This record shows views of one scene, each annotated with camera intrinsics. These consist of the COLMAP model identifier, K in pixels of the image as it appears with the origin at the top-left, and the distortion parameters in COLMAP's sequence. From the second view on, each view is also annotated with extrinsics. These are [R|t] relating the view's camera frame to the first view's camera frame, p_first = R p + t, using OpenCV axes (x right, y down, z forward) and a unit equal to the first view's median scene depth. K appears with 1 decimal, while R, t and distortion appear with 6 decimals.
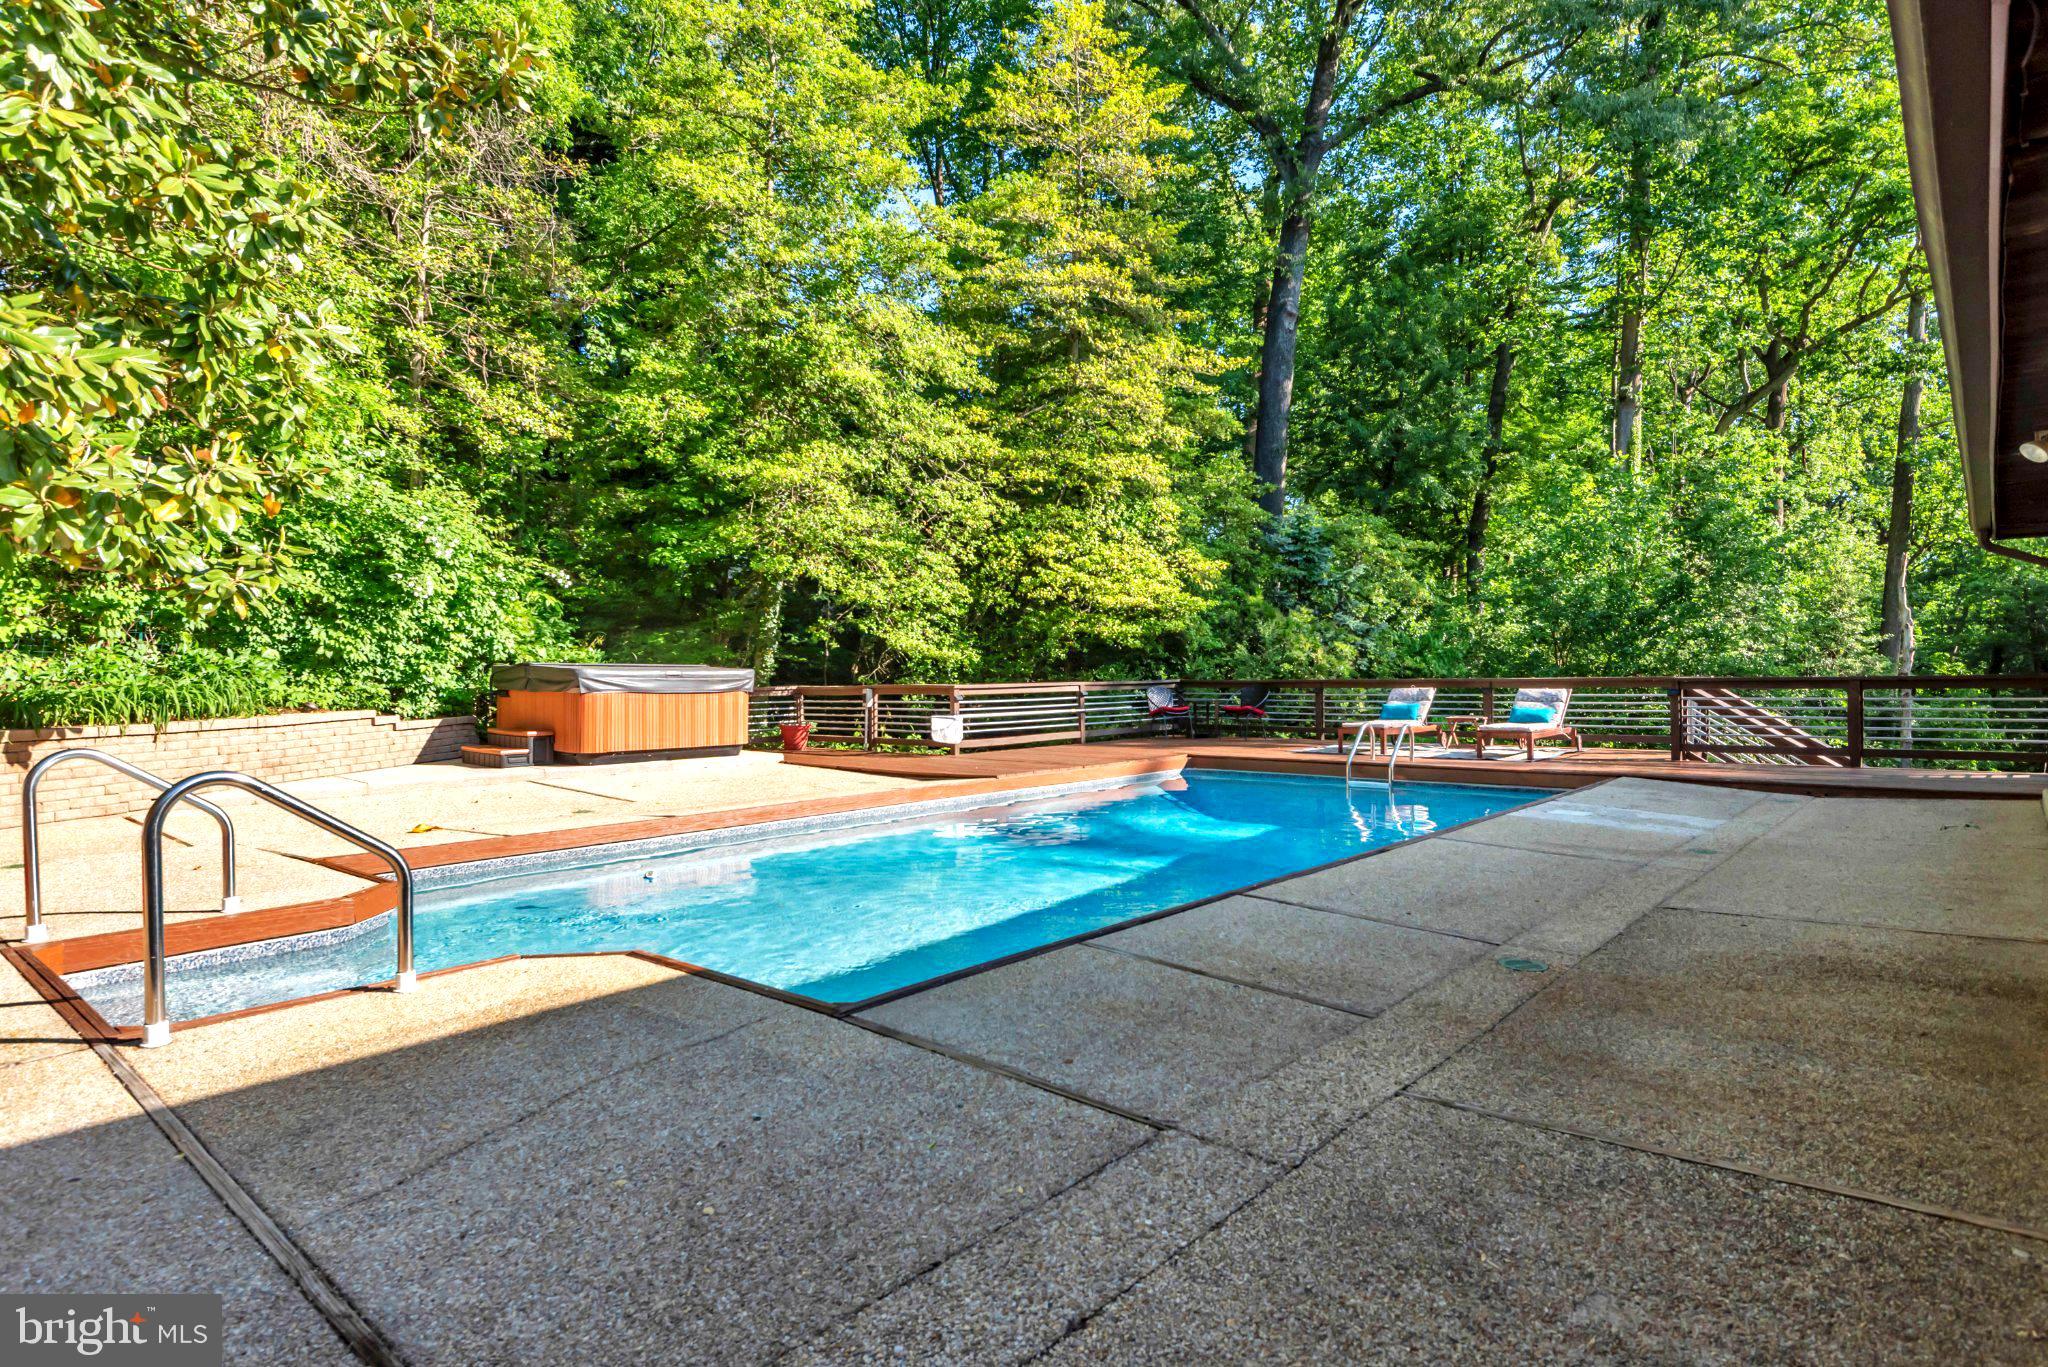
lens RADIAL K [[1116.0, 0, 1017.9], [0, 1116.0, 693.9], [0, 0, 1]] dist [0.041313, -0.039788]
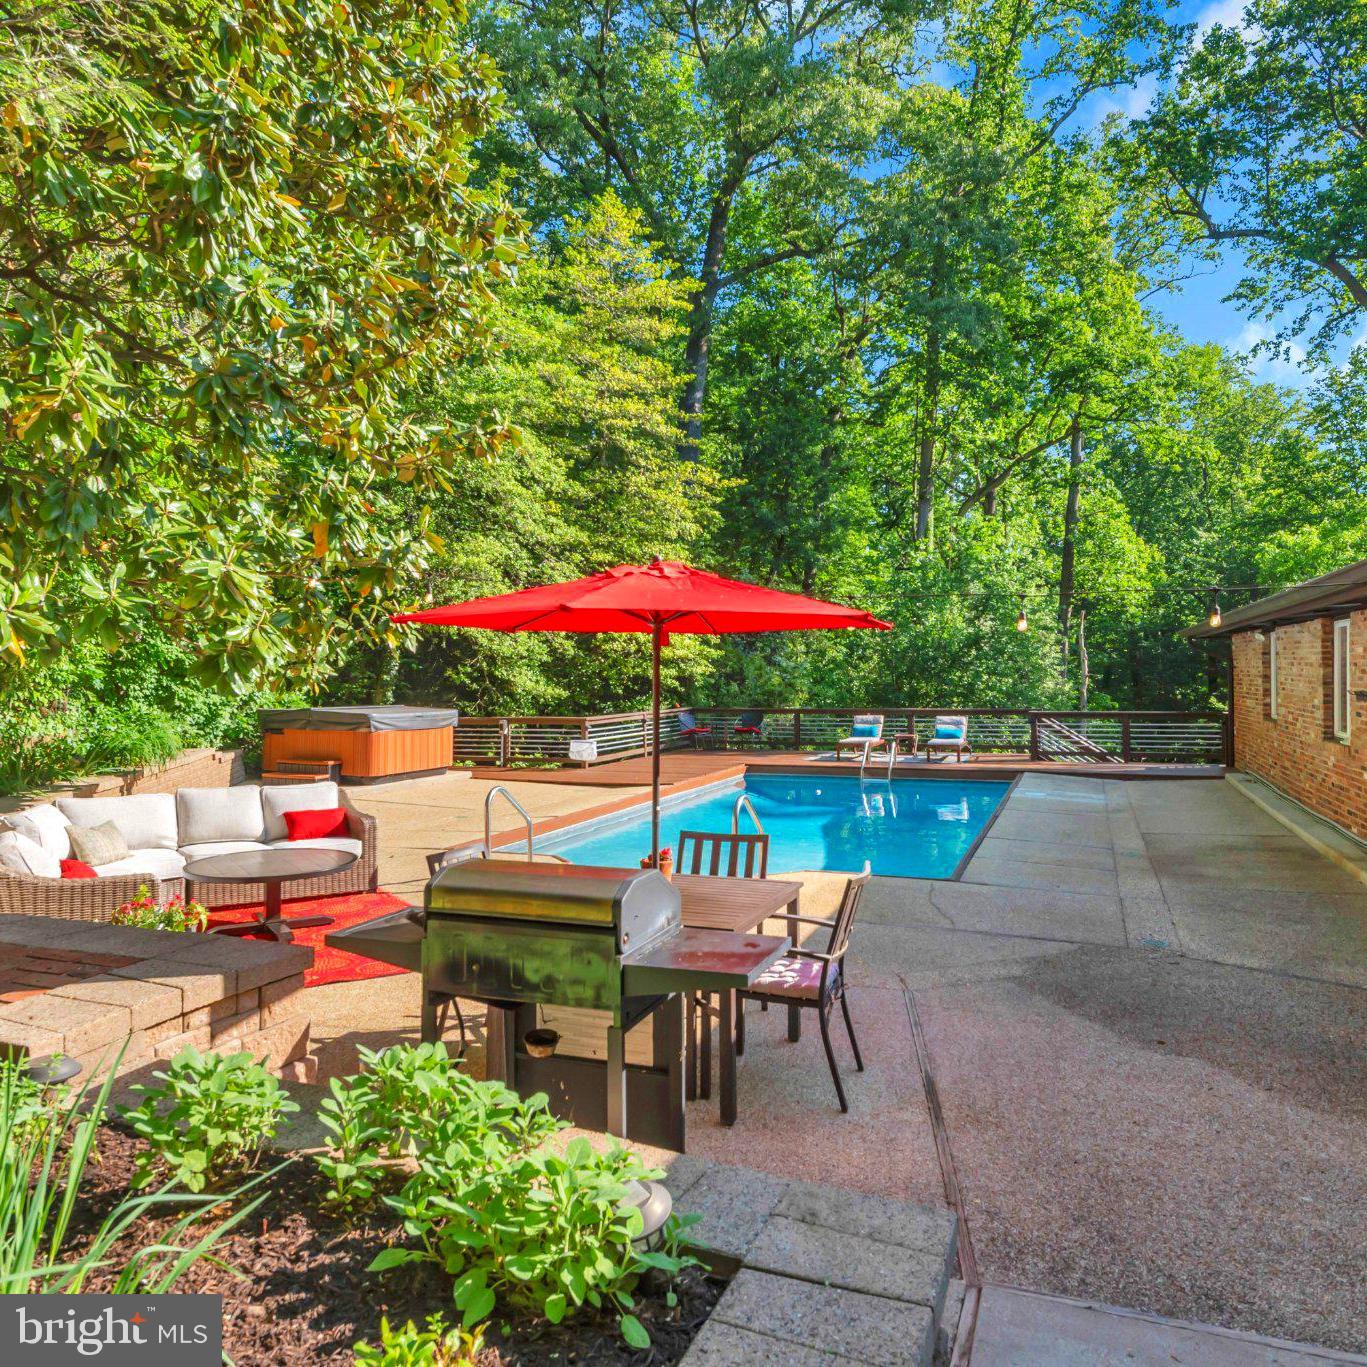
lens RADIAL K [[1050.2, 0, 683.5], [0, 1050.2, 683.5], [0, 0, 1]] dist [0.056560, -0.120015]
pose [[0.938958, 0.000012, 0.344031, -0.364723], [0.003772, 0.999940, -0.010327, -0.034008], [-0.344011, 0.010994, 0.938901, -0.240945]]
